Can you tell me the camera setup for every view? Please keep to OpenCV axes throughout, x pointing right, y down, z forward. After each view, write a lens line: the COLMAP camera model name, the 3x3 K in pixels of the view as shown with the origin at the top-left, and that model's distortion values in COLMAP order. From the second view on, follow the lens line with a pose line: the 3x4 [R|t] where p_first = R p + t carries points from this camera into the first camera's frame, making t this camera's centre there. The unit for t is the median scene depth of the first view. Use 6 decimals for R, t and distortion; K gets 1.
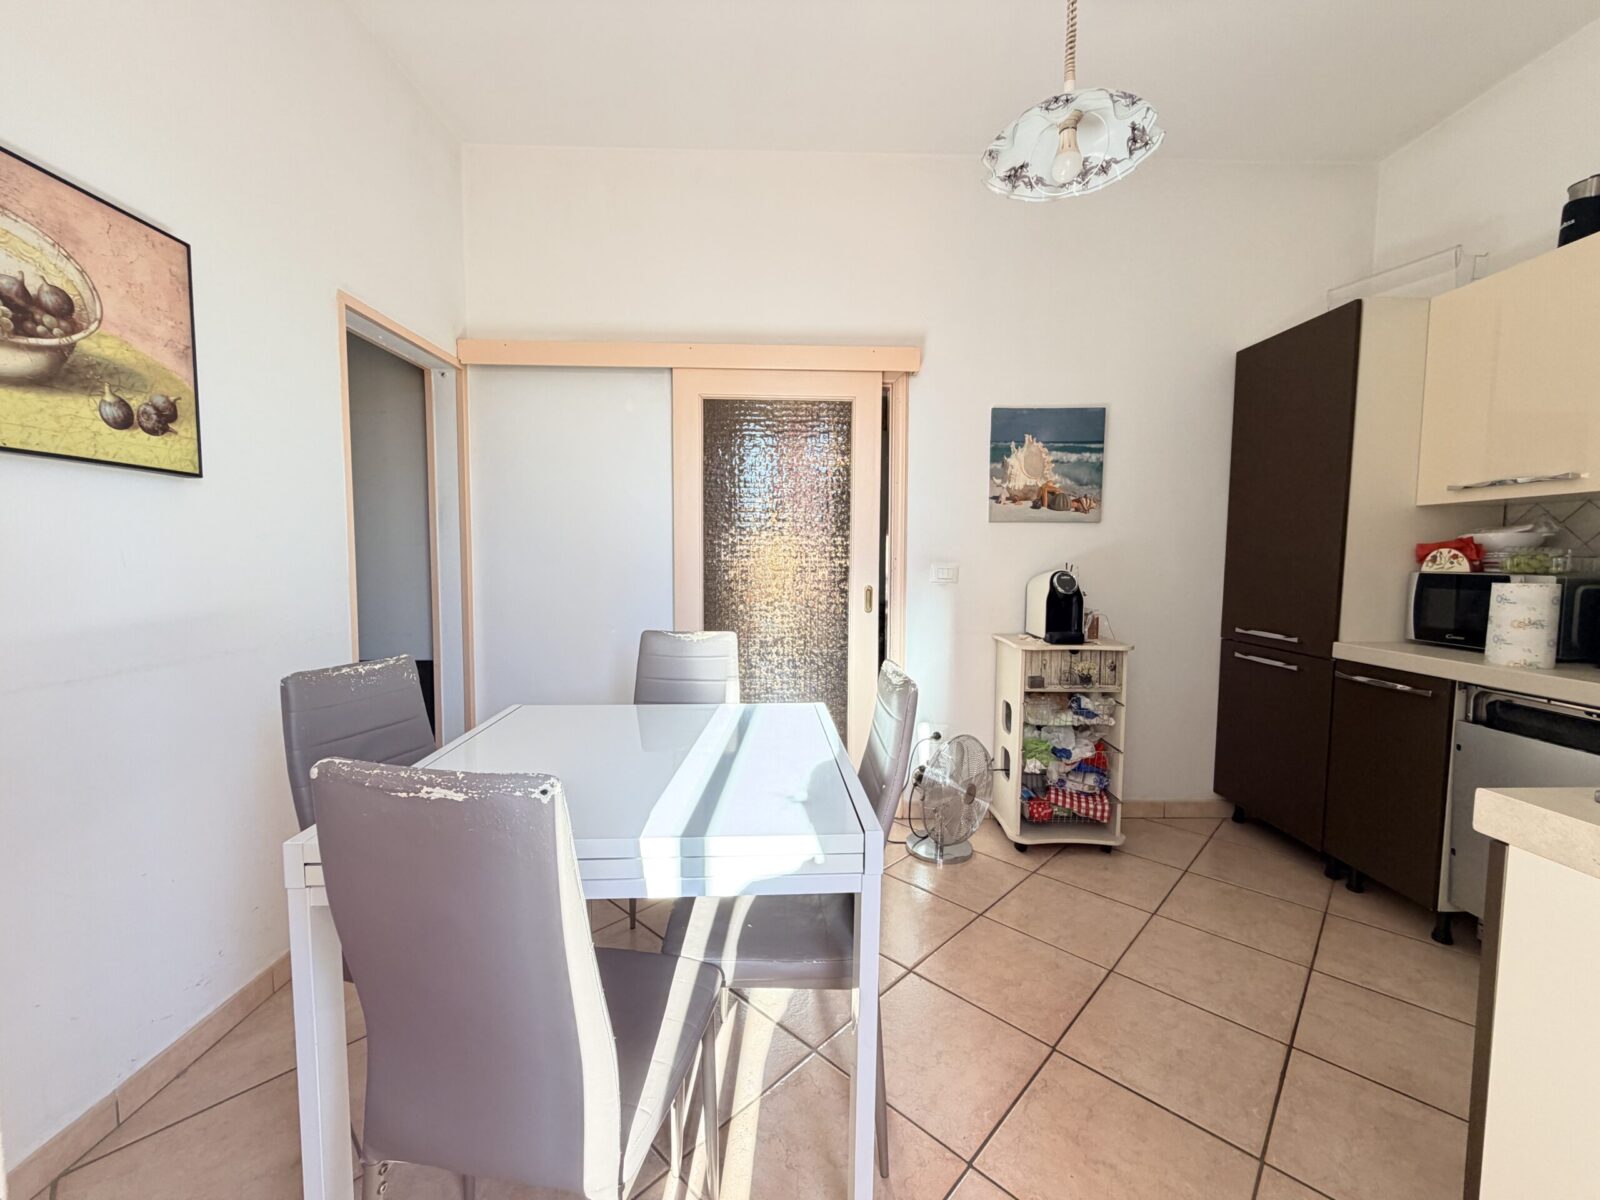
lens RADIAL K [[637.5, 0, 800.5], [0, 637.5, 600.9], [0, 0, 1]] dist [-0.000372, 0.000452]
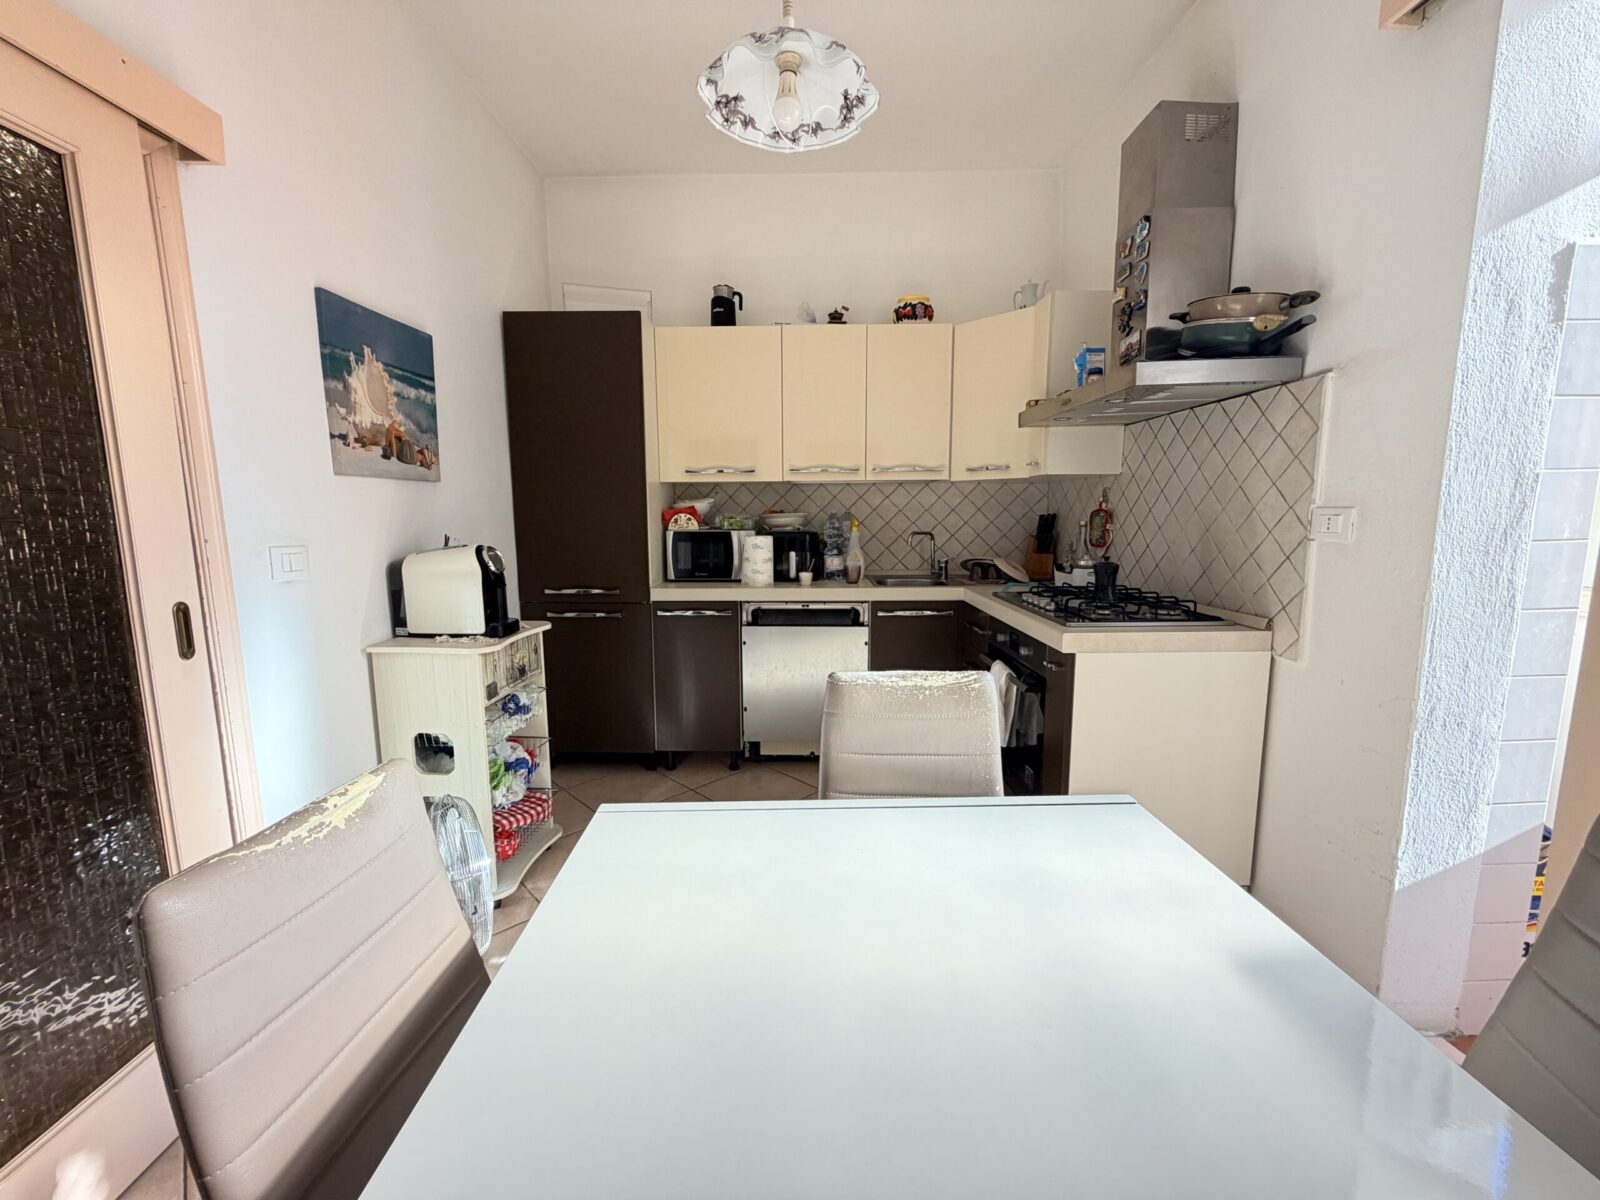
lens RADIAL K [[637.5, 0, 798.6], [0, 637.5, 598.0], [0, 0, 1]] dist [-0.000372, 0.000452]
pose [[0.041104, -0.141852, 0.989034, -0.336809], [0.073178, 0.987640, 0.138611, -0.059273], [-0.996471, 0.066678, 0.050977, 0.538351]]
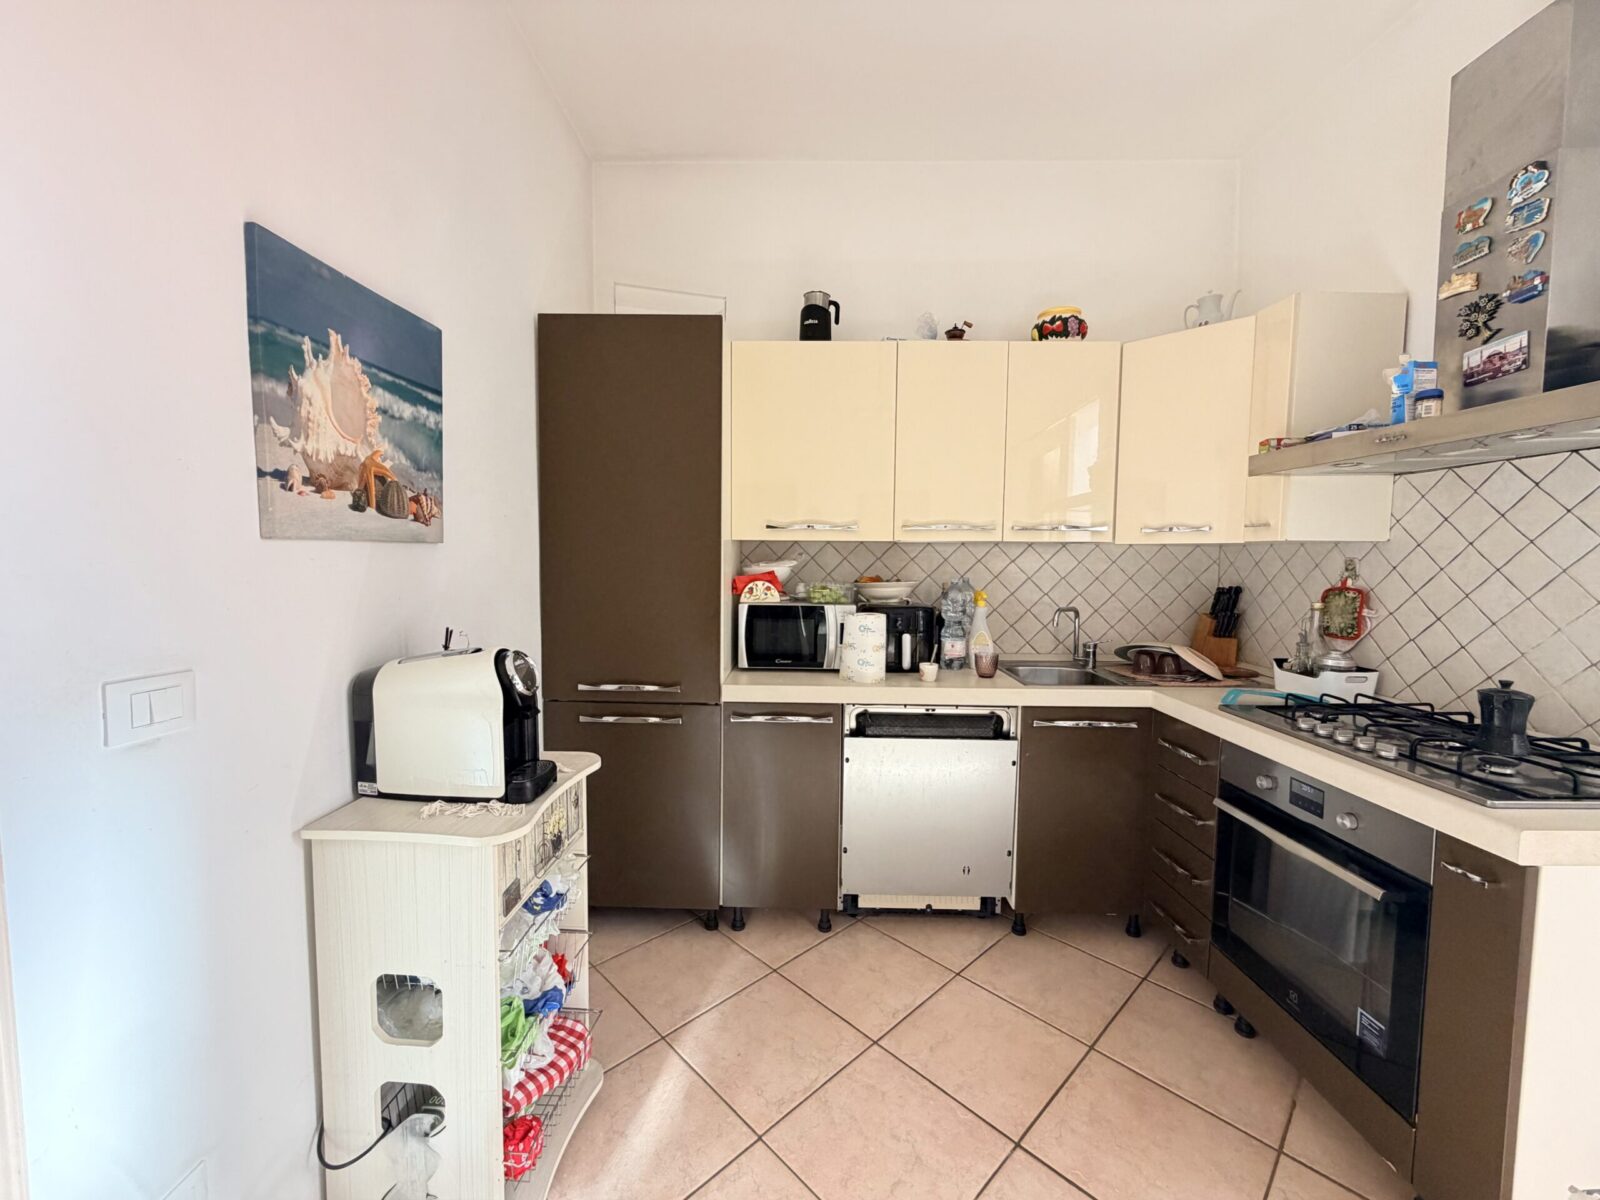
lens RADIAL K [[637.5, 0, 798.7], [0, 637.5, 598.5], [0, 0, 1]] dist [-0.000372, 0.000452]
pose [[0.039541, -0.075050, 0.996396, -0.061179], [0.059232, 0.995598, 0.072639, -0.101436], [-0.997461, 0.056146, 0.043812, 0.702993]]
